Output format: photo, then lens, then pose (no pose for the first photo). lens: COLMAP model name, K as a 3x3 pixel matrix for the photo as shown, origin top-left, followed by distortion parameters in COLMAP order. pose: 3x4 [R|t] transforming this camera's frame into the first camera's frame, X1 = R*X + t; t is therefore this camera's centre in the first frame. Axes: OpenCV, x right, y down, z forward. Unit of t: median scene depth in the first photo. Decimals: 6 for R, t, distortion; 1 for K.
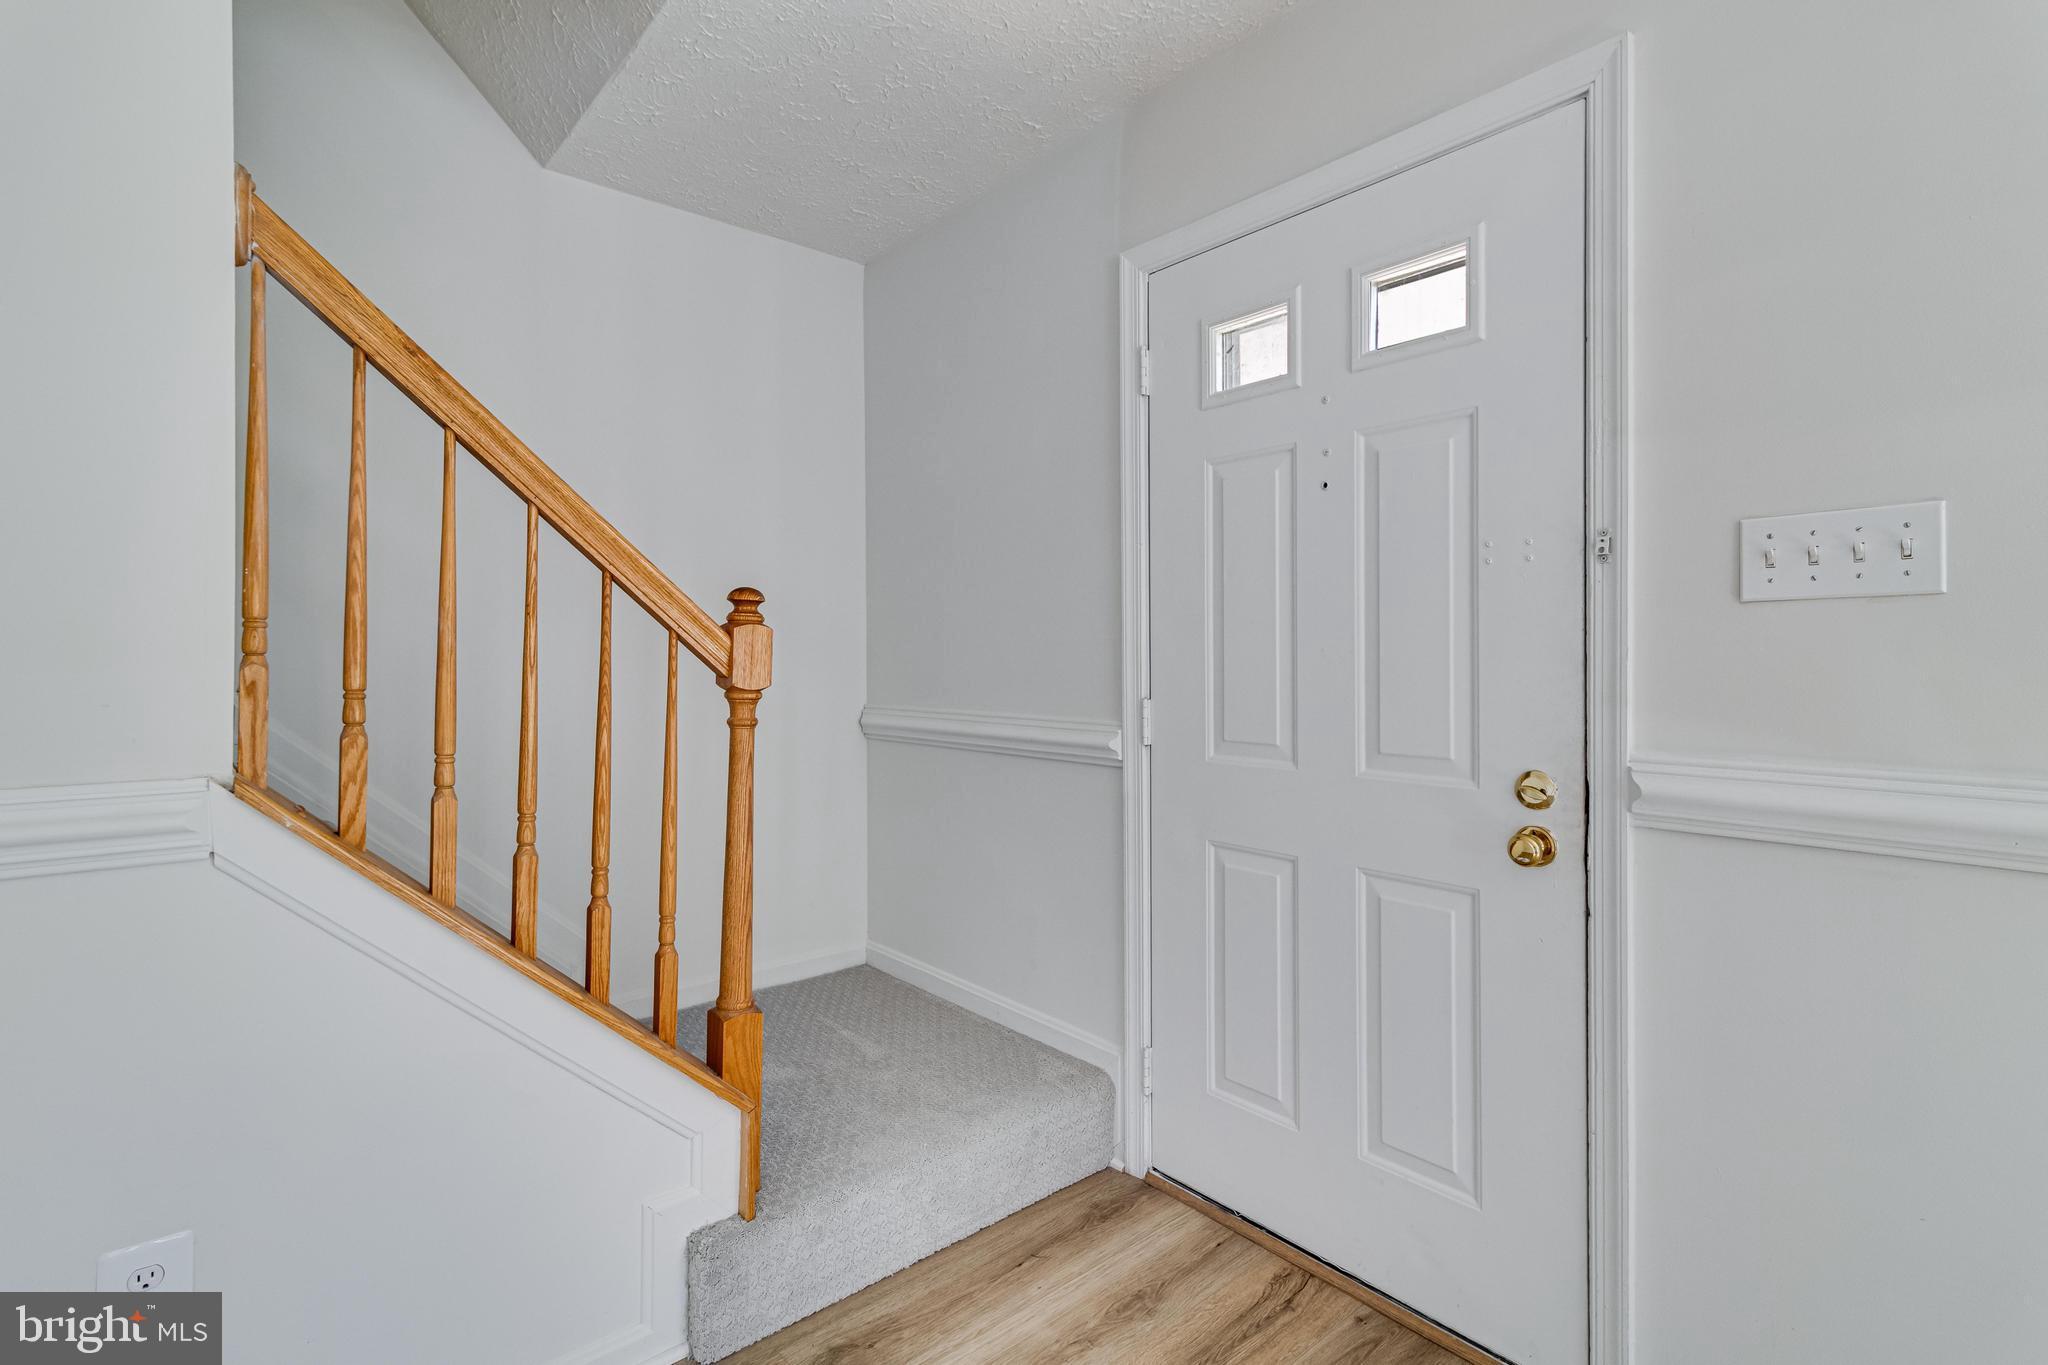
lens RADIAL K [[970.6, 0, 1034.1], [0, 970.6, 656.6], [0, 0, 1]] dist [0.004239, 0.002292]
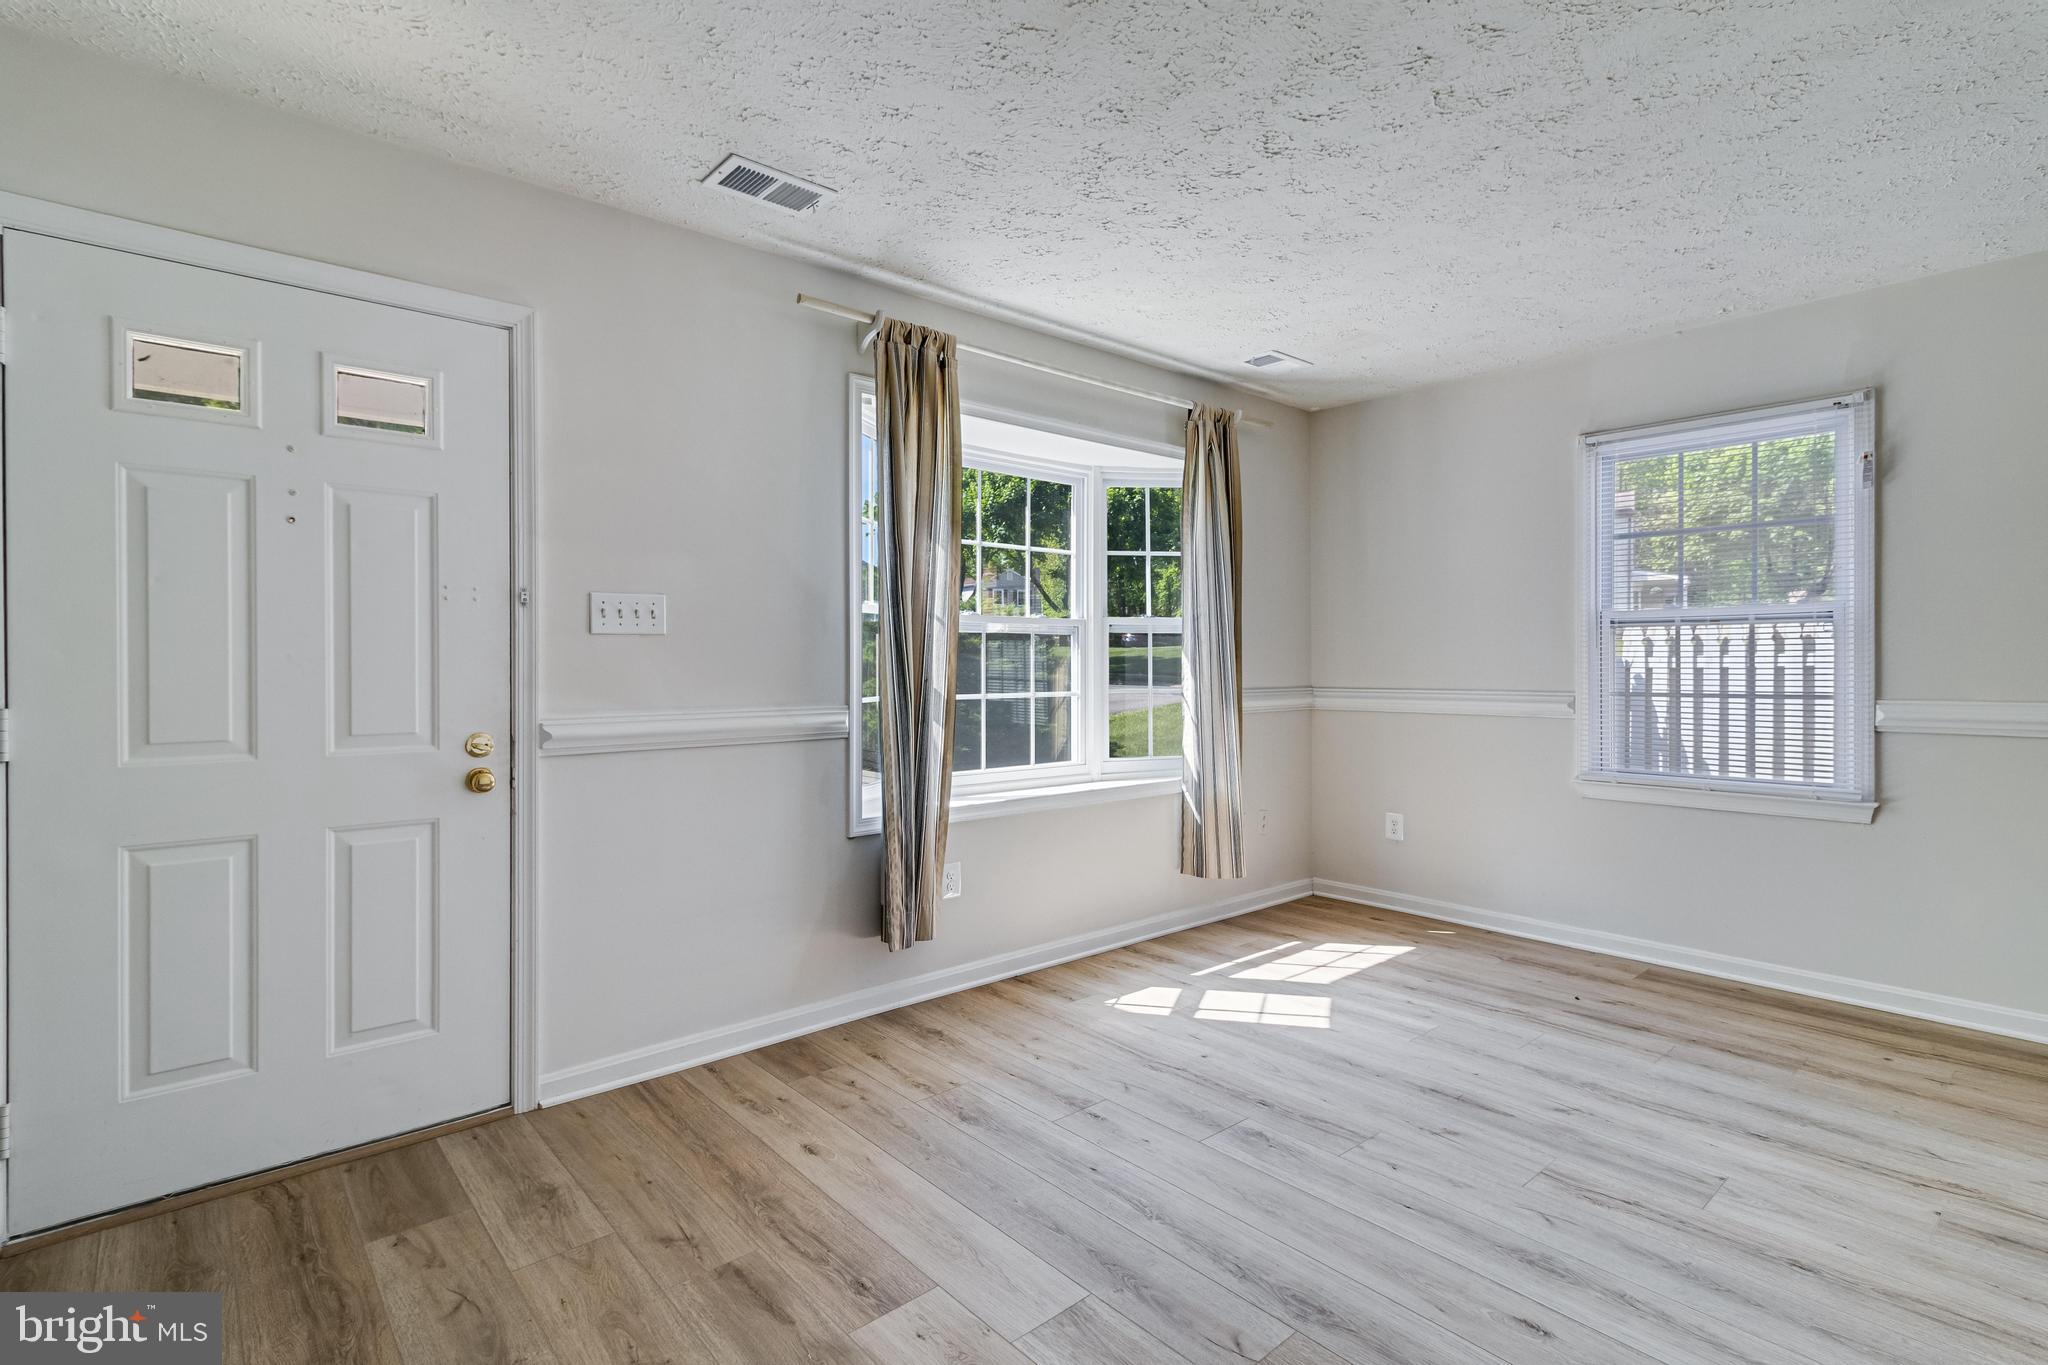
lens RADIAL K [[970.6, 0, 1020.3], [0, 970.6, 671.8], [0, 0, 1]] dist [0.004239, 0.002292]
pose [[0.007421, -0.008985, 0.999932, -0.971293], [0.001753, 0.999958, 0.008972, 0.003504], [-0.999971, 0.001686, 0.007437, 0.091563]]
